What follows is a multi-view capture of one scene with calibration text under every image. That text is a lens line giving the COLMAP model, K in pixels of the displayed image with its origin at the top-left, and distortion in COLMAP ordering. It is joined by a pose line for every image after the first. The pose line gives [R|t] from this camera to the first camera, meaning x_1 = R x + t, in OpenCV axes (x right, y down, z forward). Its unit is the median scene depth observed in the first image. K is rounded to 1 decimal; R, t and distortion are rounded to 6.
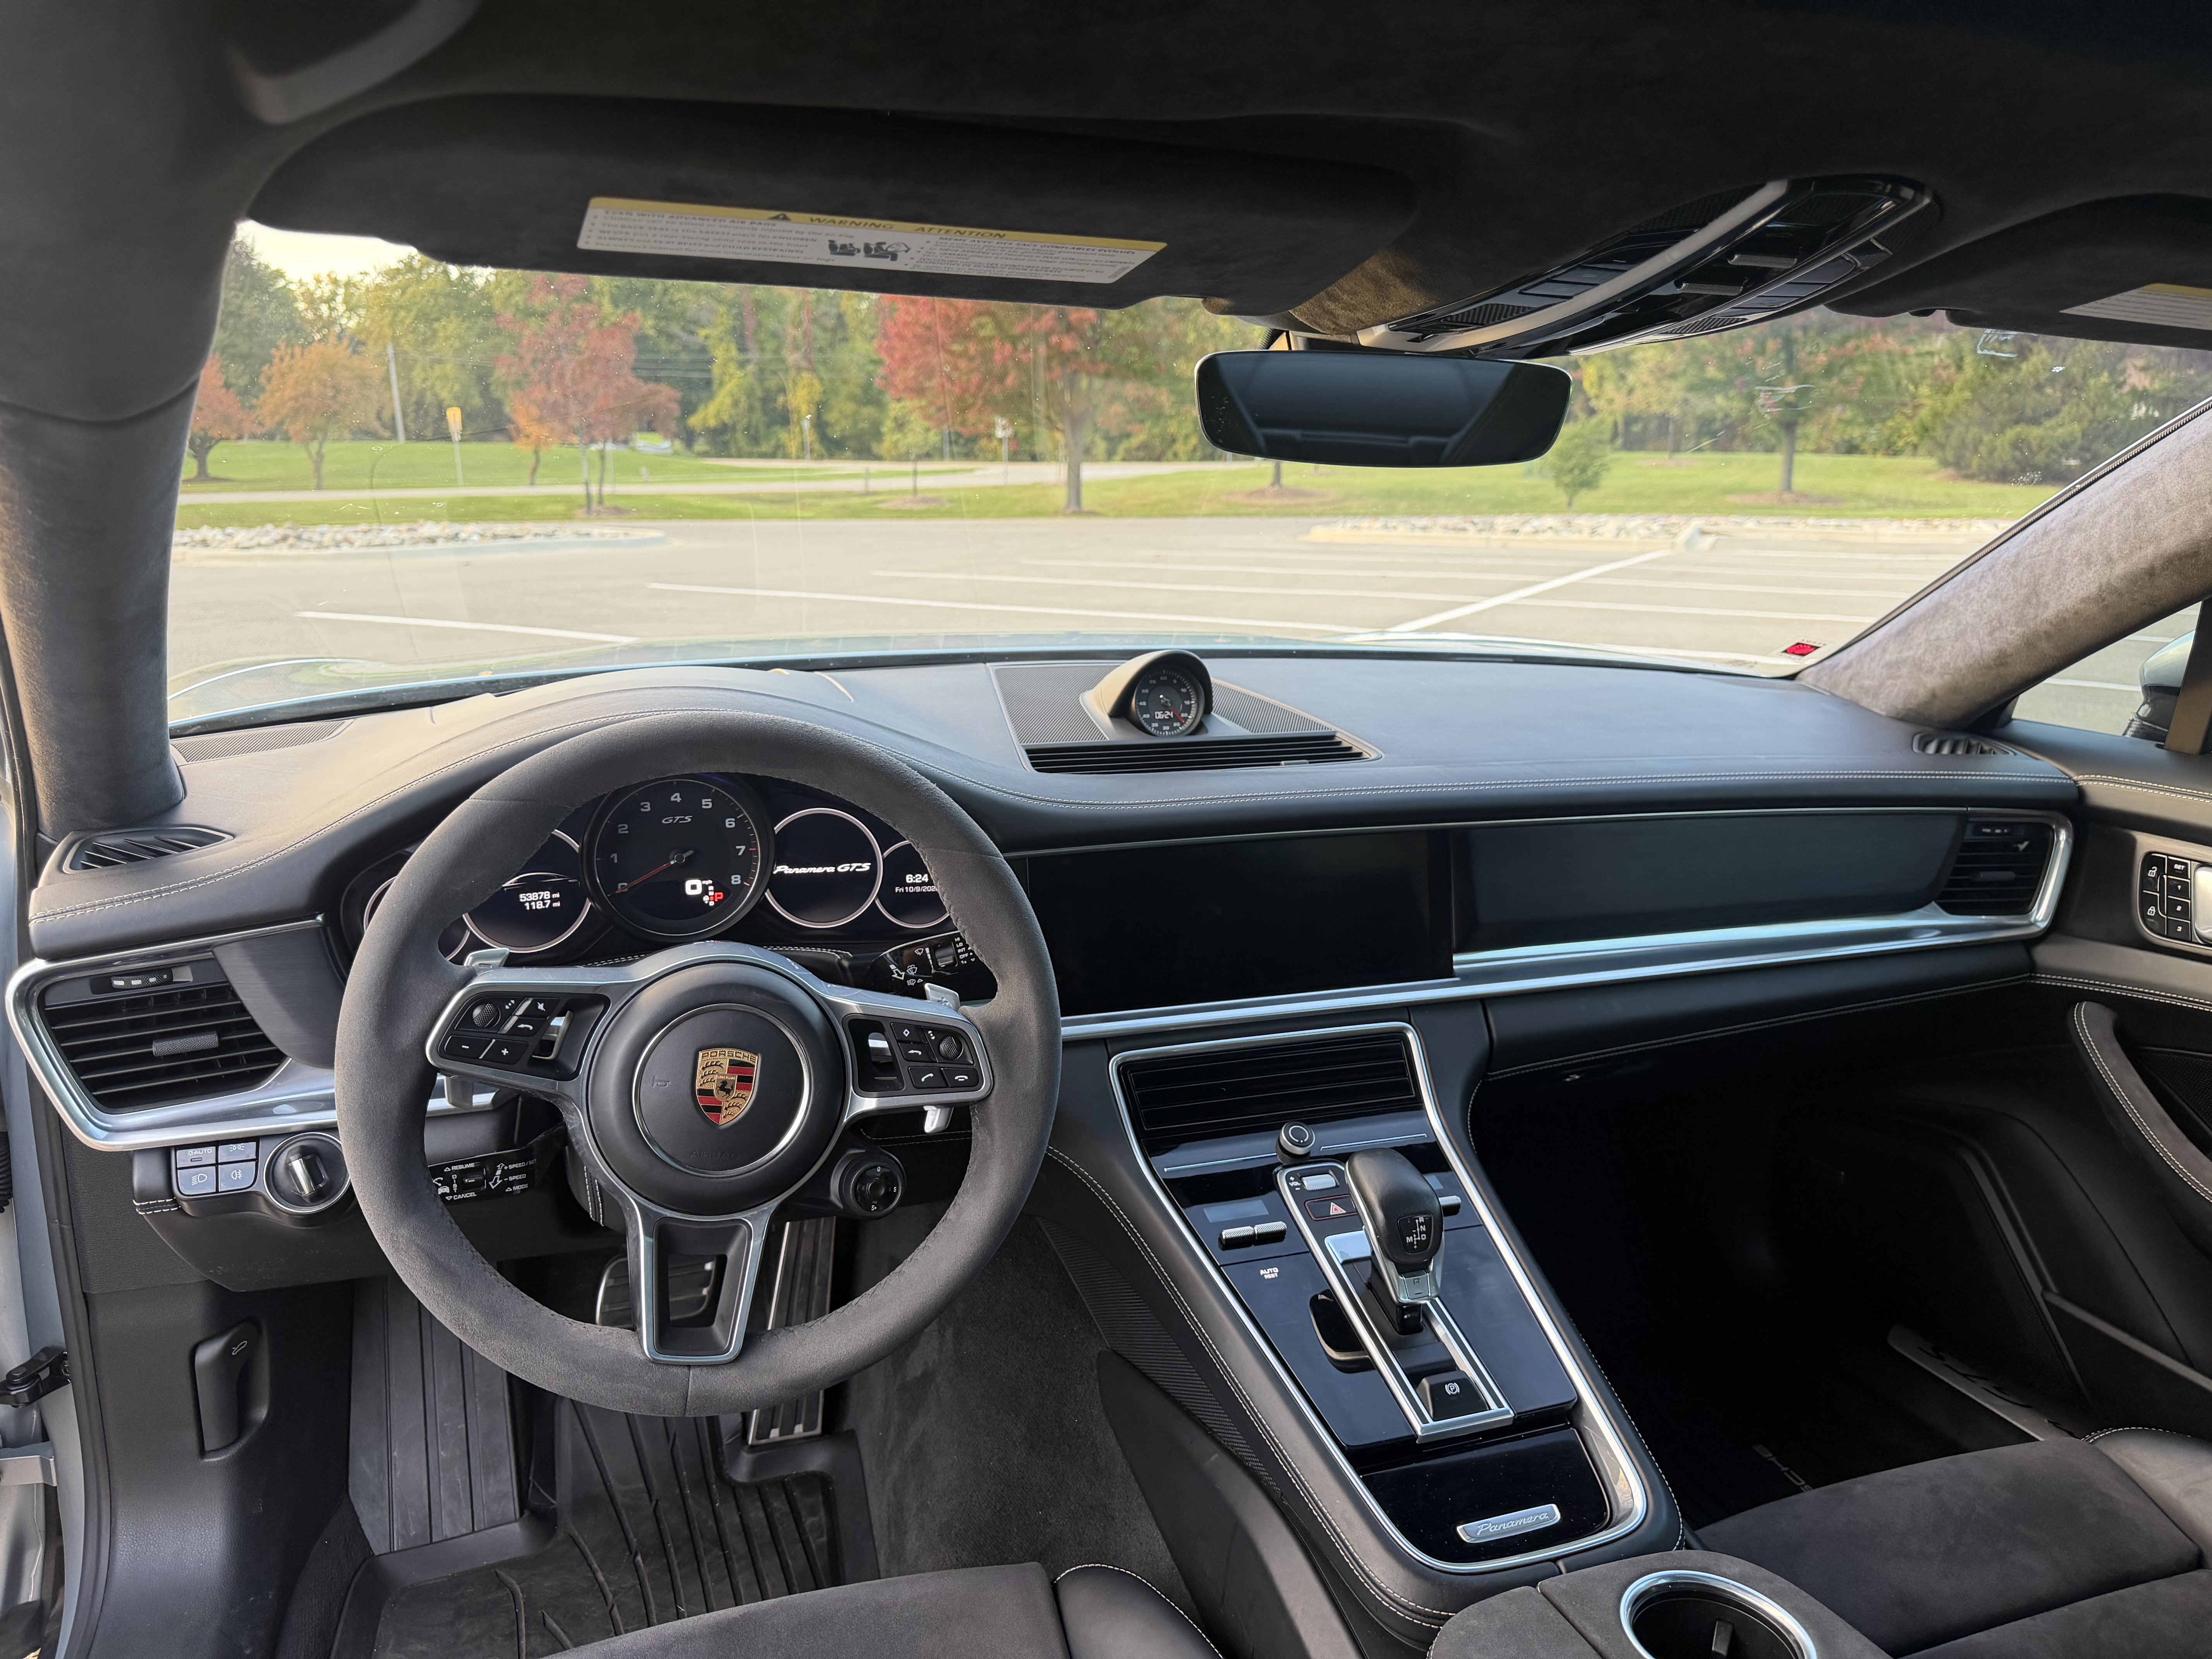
lens RADIAL K [[1607.9, 0, 1113.9], [0, 1607.9, 814.6], [0, 0, 1]] dist [0.035229, -0.039503]
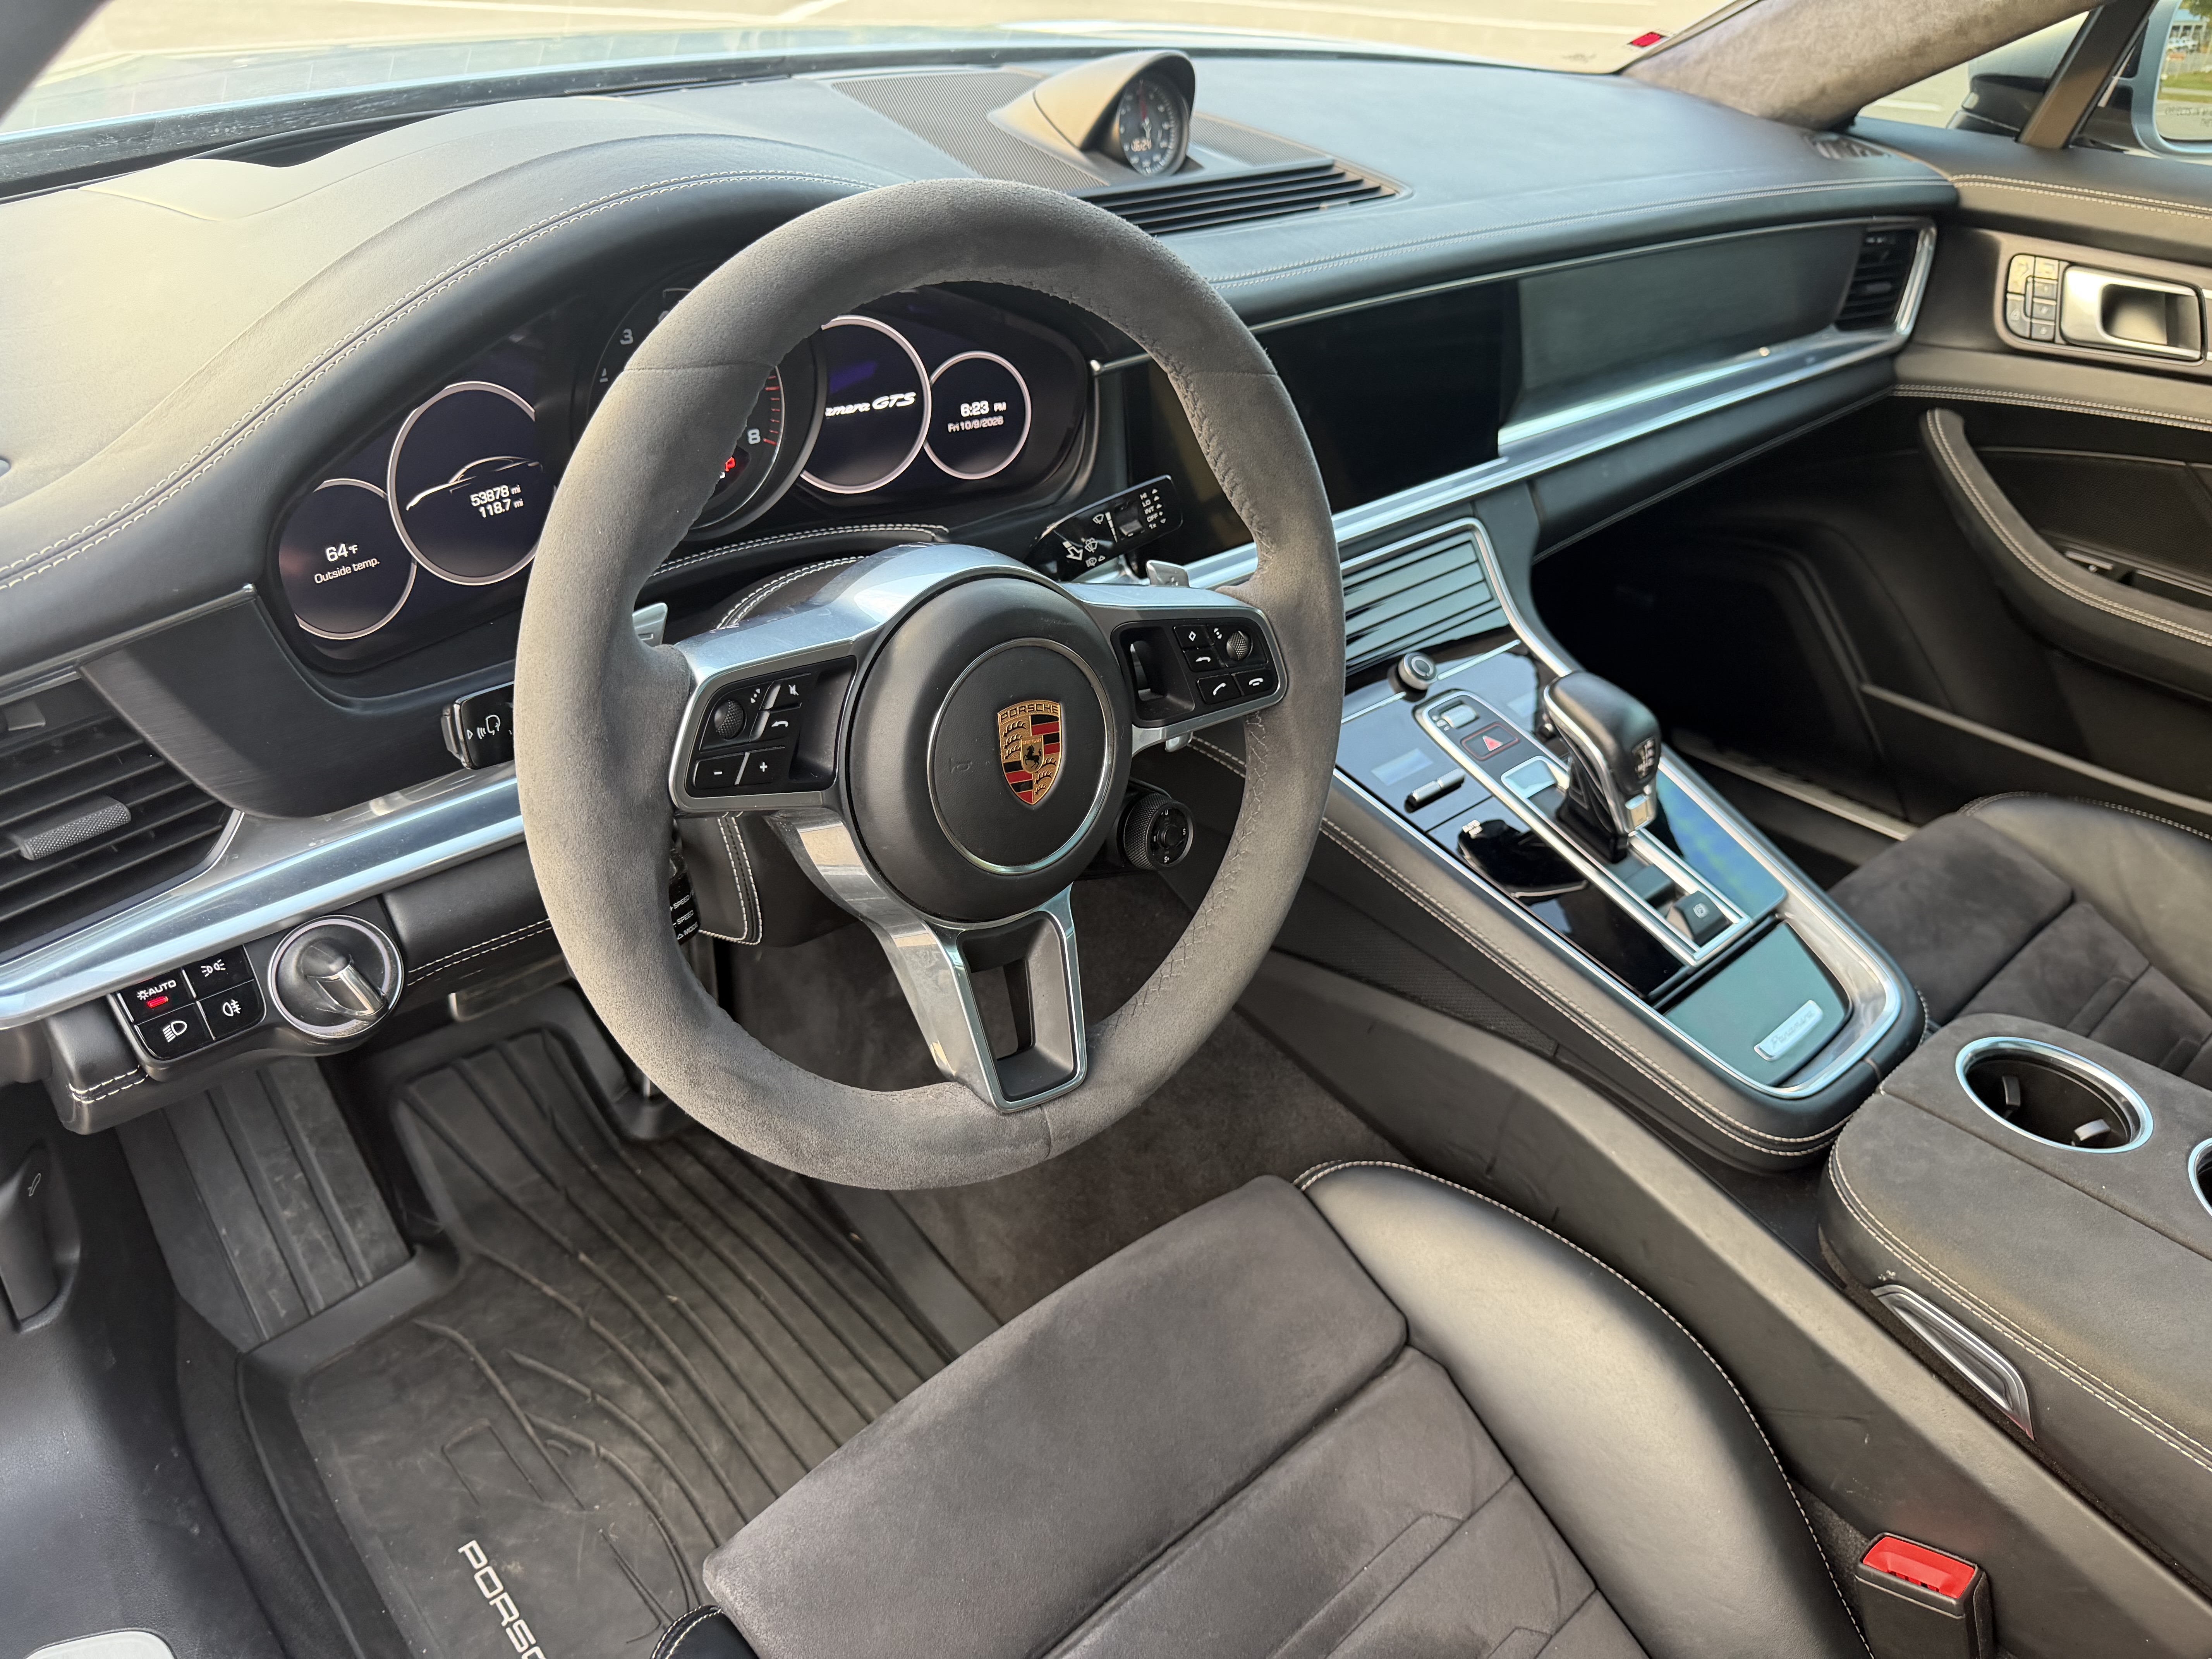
lens RADIAL K [[1607.9, 0, 1098.2], [0, 1607.9, 799.8], [0, 0, 1]] dist [0.035229, -0.039503]
pose [[0.915442, -0.184218, 0.357813, -0.329681], [0.054695, 0.937786, 0.342879, -0.037671], [-0.398717, -0.294315, 0.868564, 0.255869]]
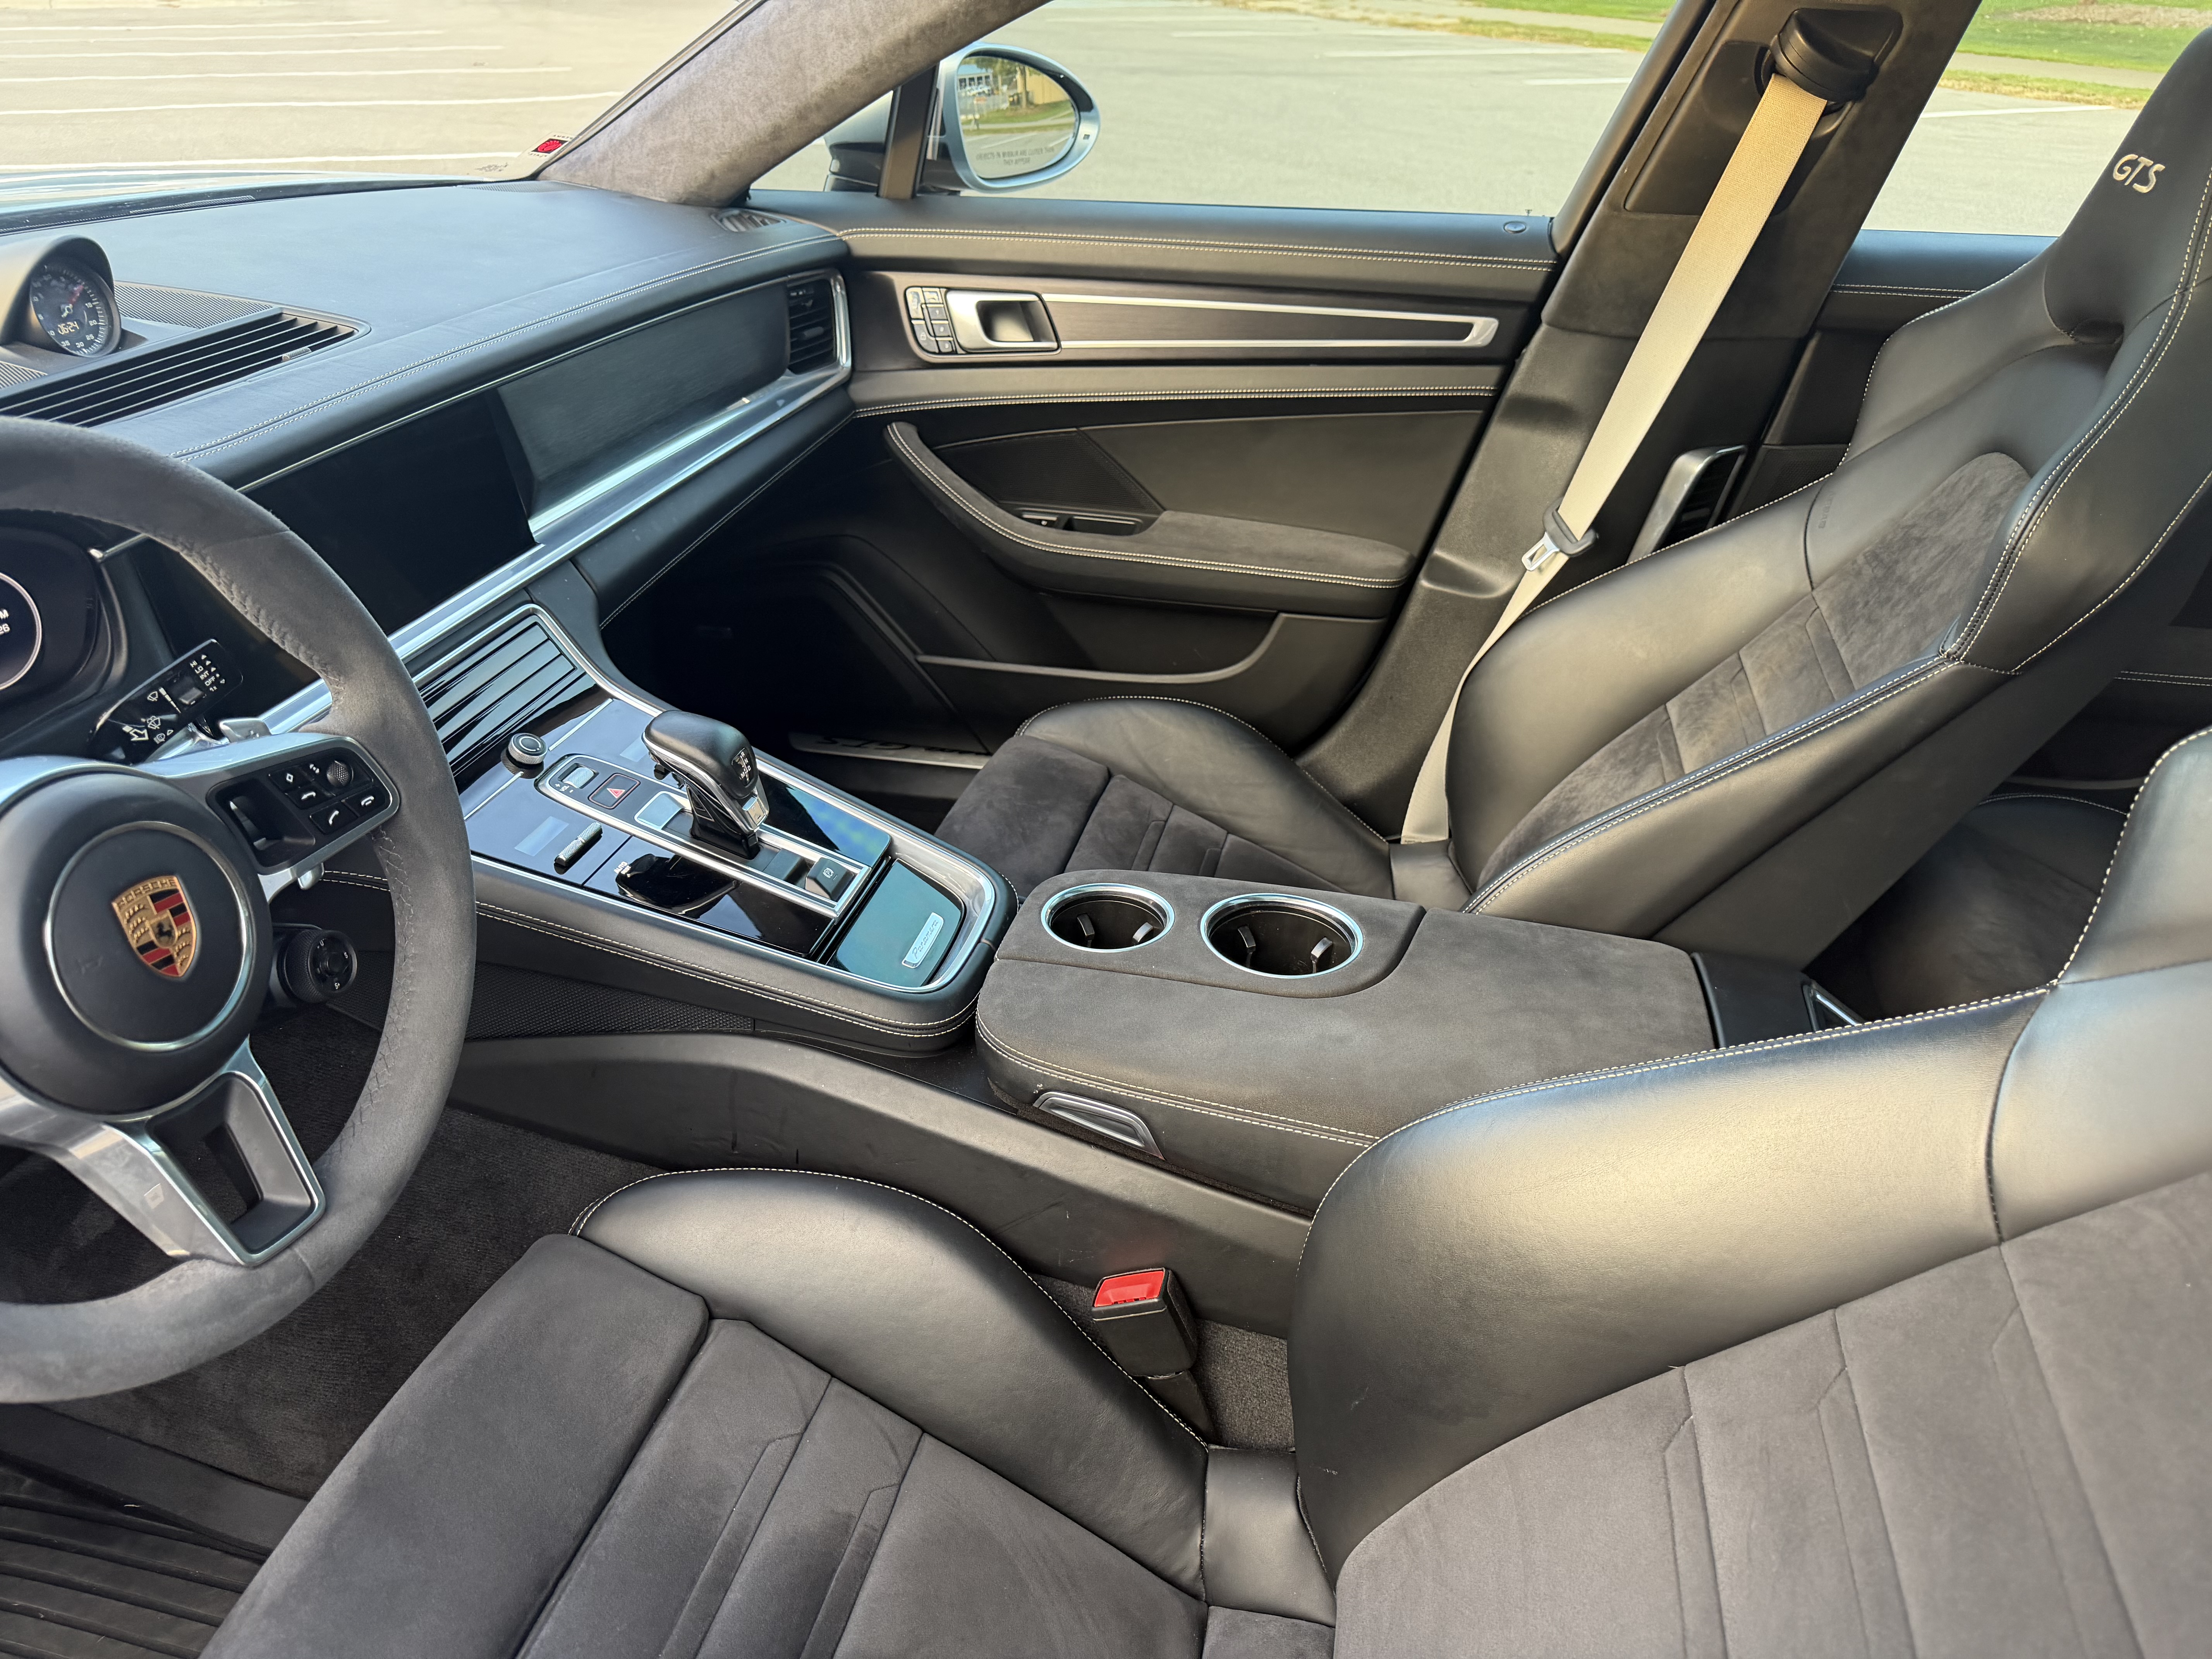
lens RADIAL K [[1607.9, 0, 1105.9], [0, 1607.9, 811.7], [0, 0, 1]] dist [0.035229, -0.039503]
pose [[0.533530, -0.417200, 0.735724, -0.374284], [0.183189, 0.906228, 0.381041, -0.058992], [-0.825704, -0.068520, 0.559926, 0.159575]]
